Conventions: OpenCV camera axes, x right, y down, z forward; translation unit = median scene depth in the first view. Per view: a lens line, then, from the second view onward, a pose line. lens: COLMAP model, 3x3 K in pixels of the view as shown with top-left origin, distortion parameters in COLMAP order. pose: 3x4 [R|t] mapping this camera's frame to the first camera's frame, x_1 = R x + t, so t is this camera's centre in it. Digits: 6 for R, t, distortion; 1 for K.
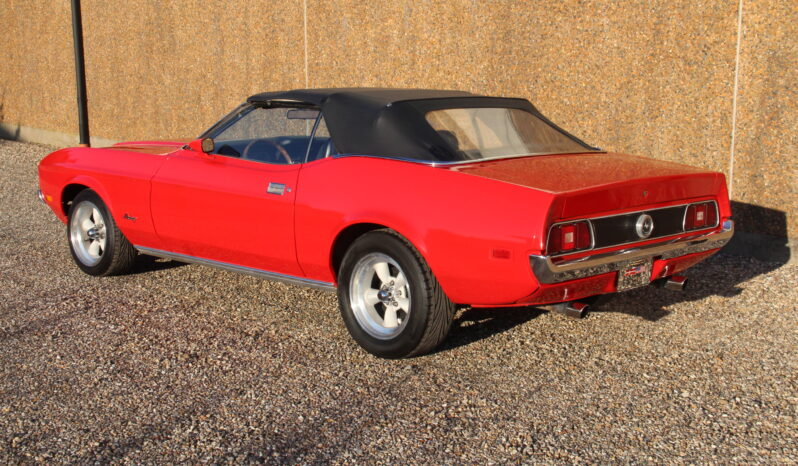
lens RADIAL K [[1111.2, 0, 397.4], [0, 1111.2, 236.6], [0, 0, 1]] dist [0.019108, 0.495591]
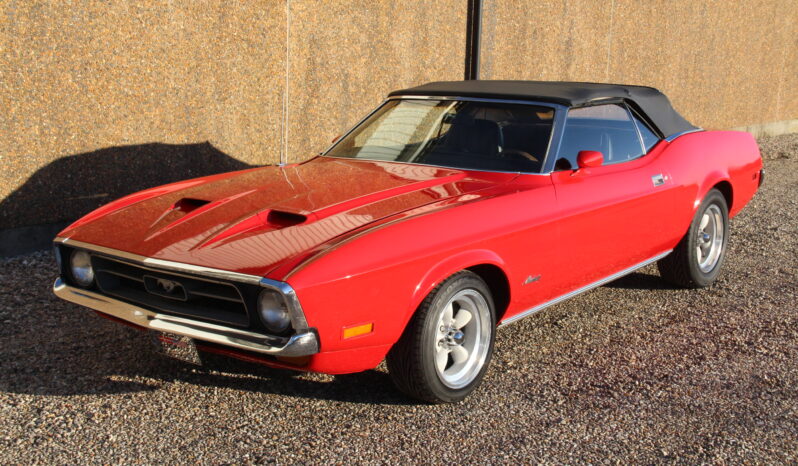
lens RADIAL K [[1065.3, 0, 410.8], [0, 1065.3, 233.1], [0, 0, 1]] dist [0.006714, 0.454723]
pose [[-0.118290, -0.200940, 0.972436, -0.784467], [0.145360, 0.965257, 0.217138, -0.182236], [-0.982282, 0.167039, -0.084971, 0.972775]]
